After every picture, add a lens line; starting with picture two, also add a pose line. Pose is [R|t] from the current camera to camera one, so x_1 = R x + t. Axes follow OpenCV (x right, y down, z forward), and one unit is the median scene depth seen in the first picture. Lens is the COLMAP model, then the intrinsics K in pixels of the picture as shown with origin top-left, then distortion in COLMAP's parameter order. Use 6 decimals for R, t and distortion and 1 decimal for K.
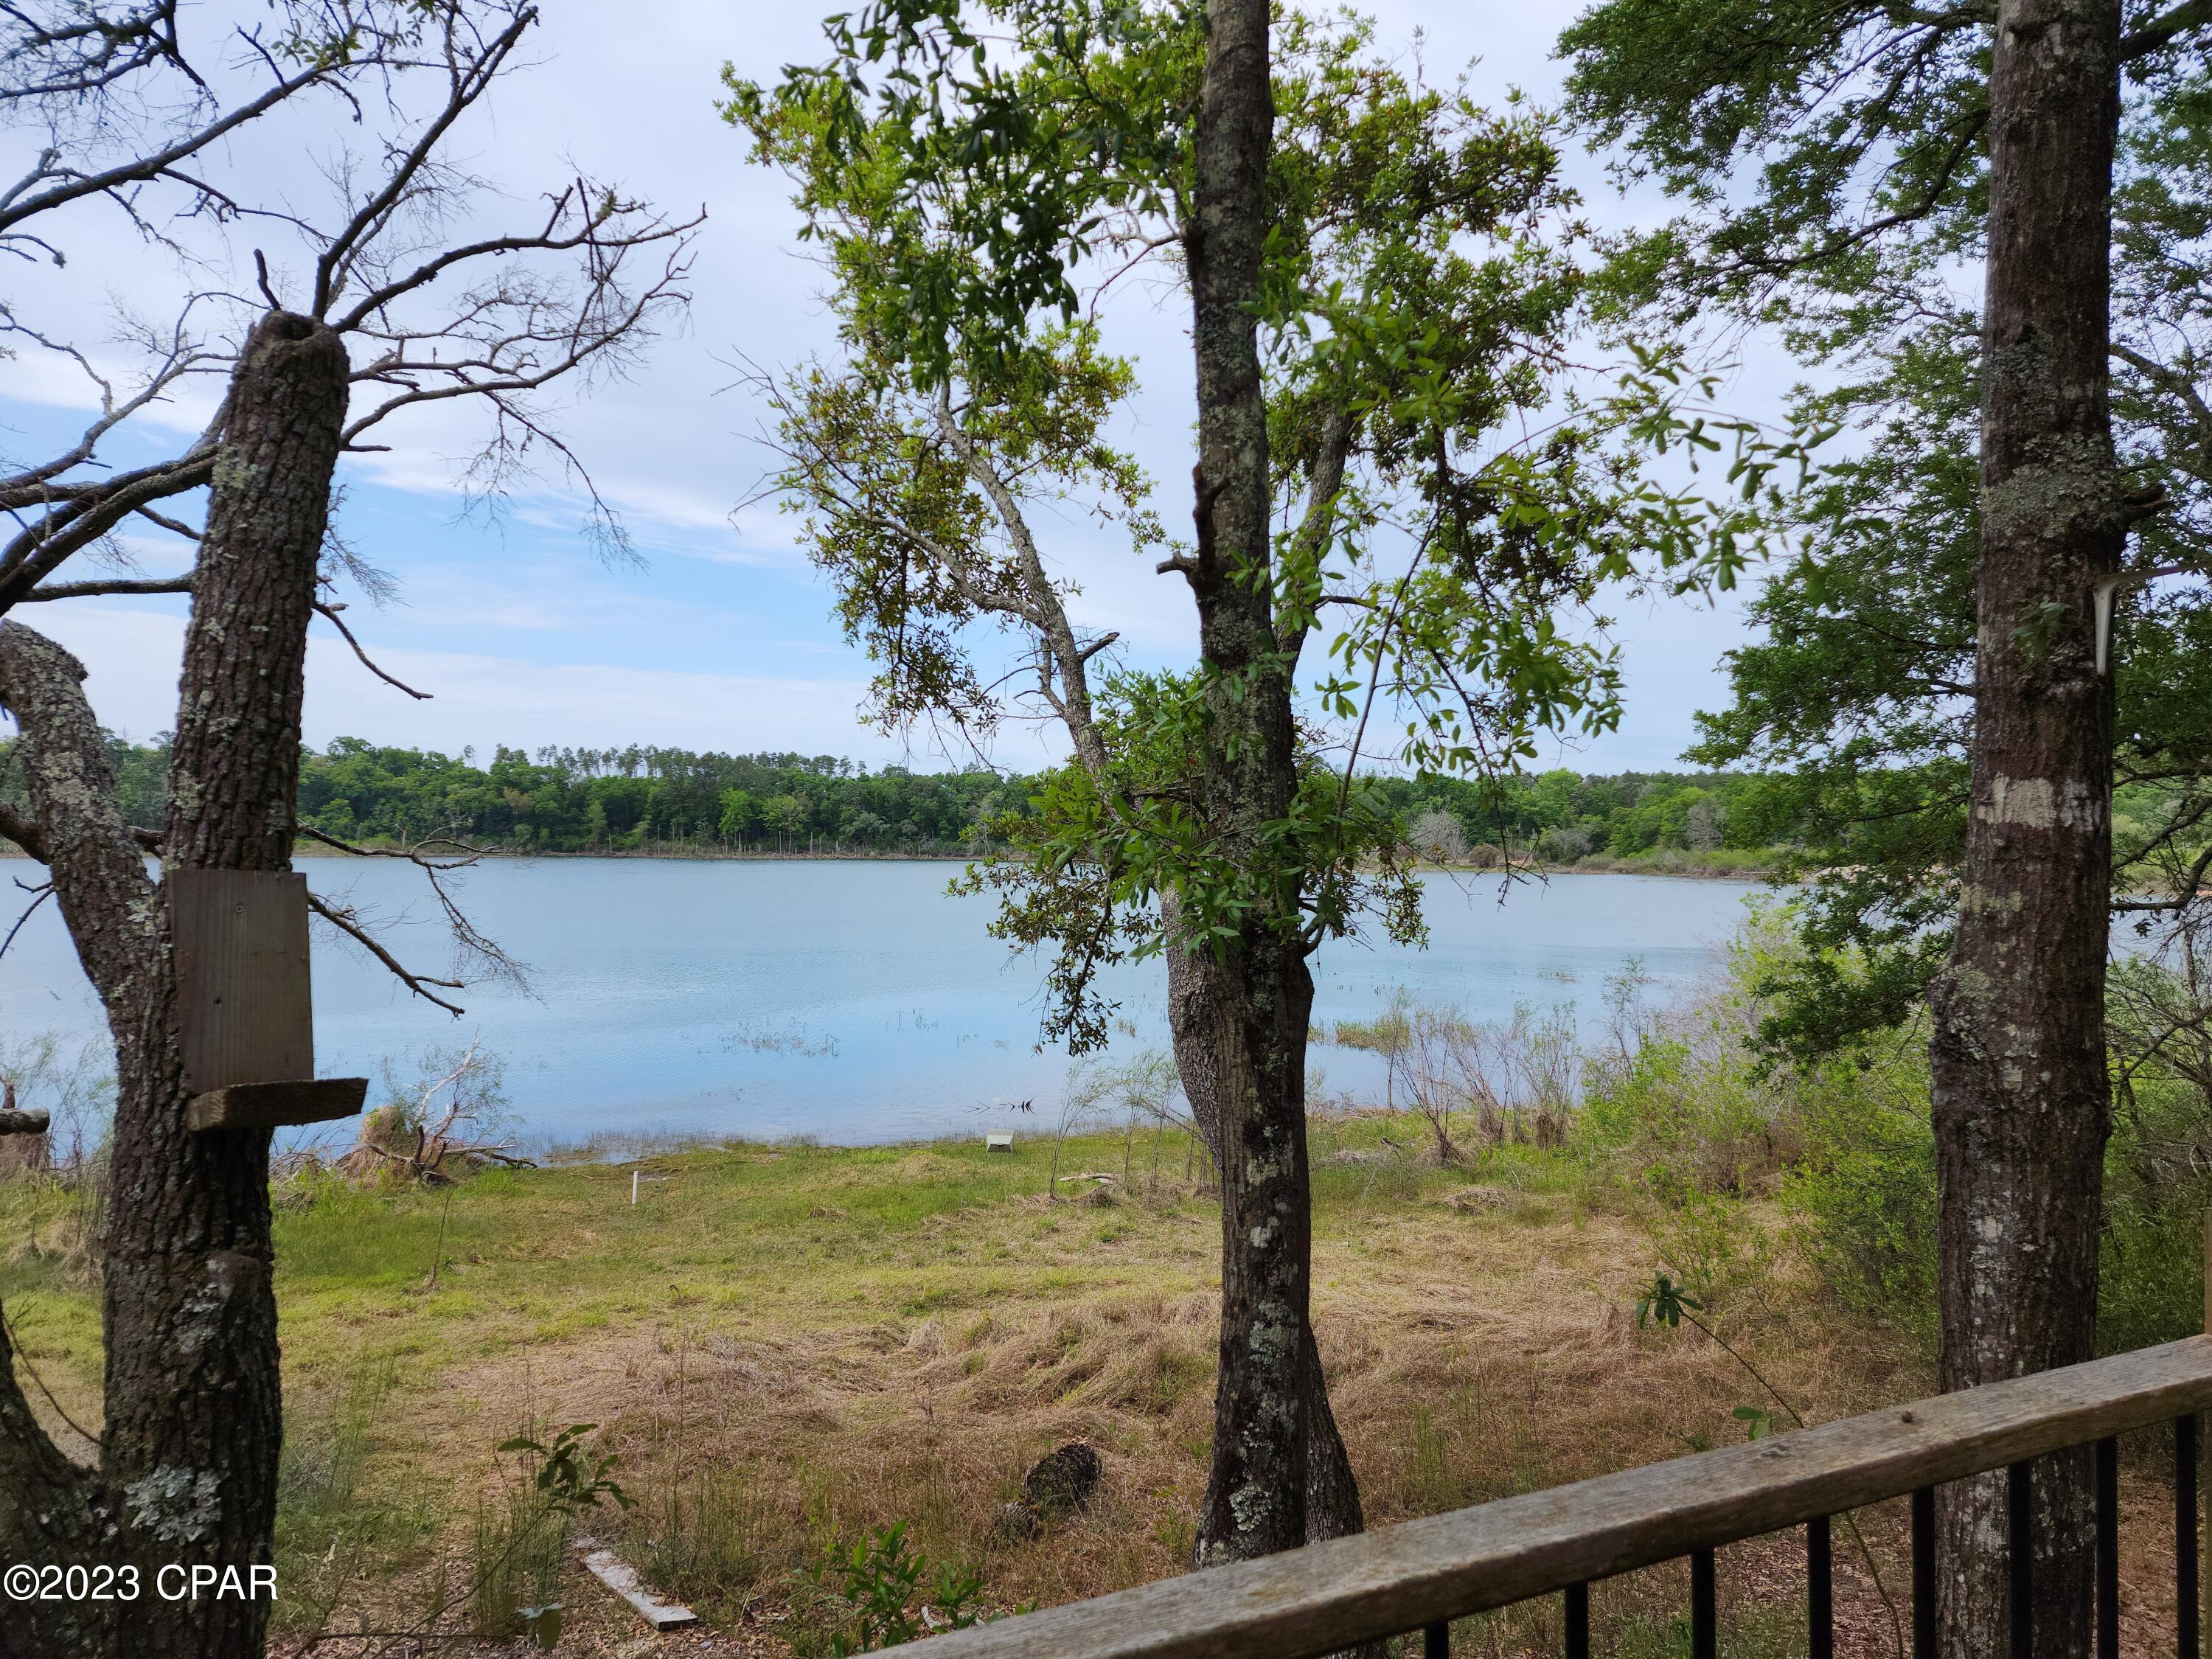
lens RADIAL K [[1515.8, 0, 1113.4], [0, 1515.8, 850.1], [0, 0, 1]] dist [0.101787, -0.099579]
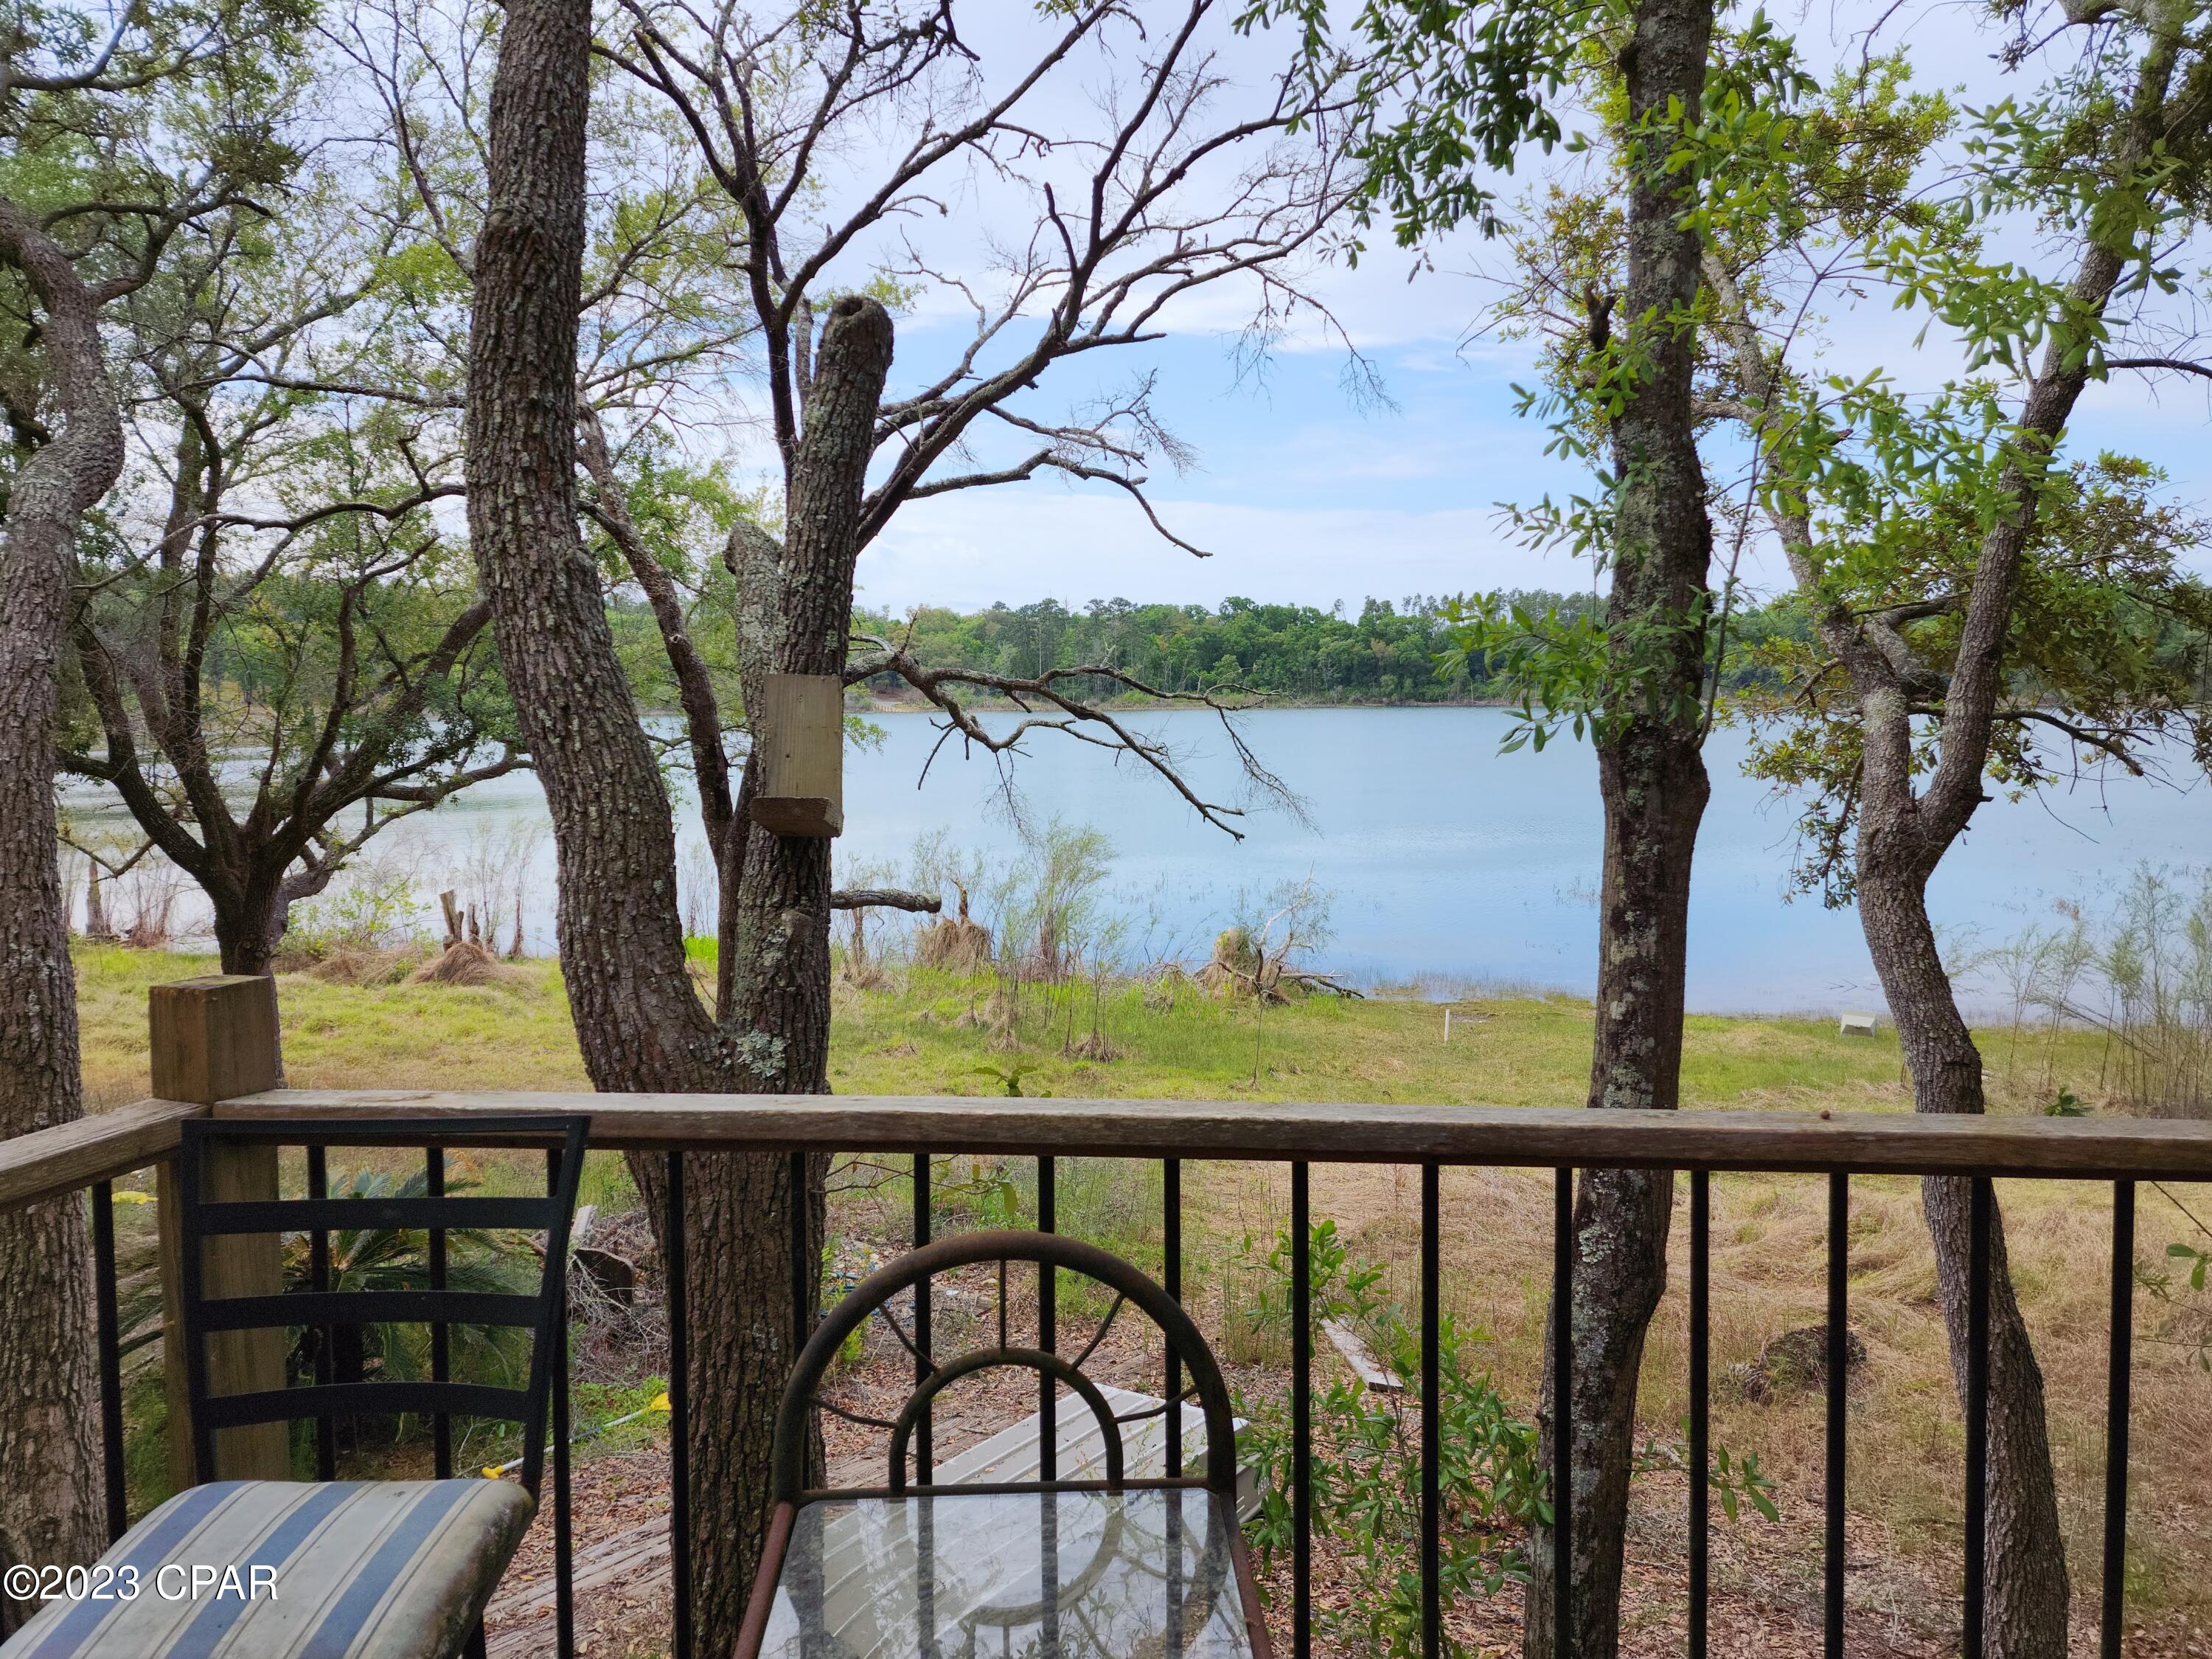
lens RADIAL K [[1631.9, 0, 1106.0], [0, 1631.9, 829.5], [0, 0, 1]] dist [0.138710, -0.268082]
pose [[0.843408, 0.030836, -0.536388, 0.139230], [0.010195, 0.997253, 0.073360, 0.011850], [0.537177, -0.067341, 0.840777, -0.057788]]
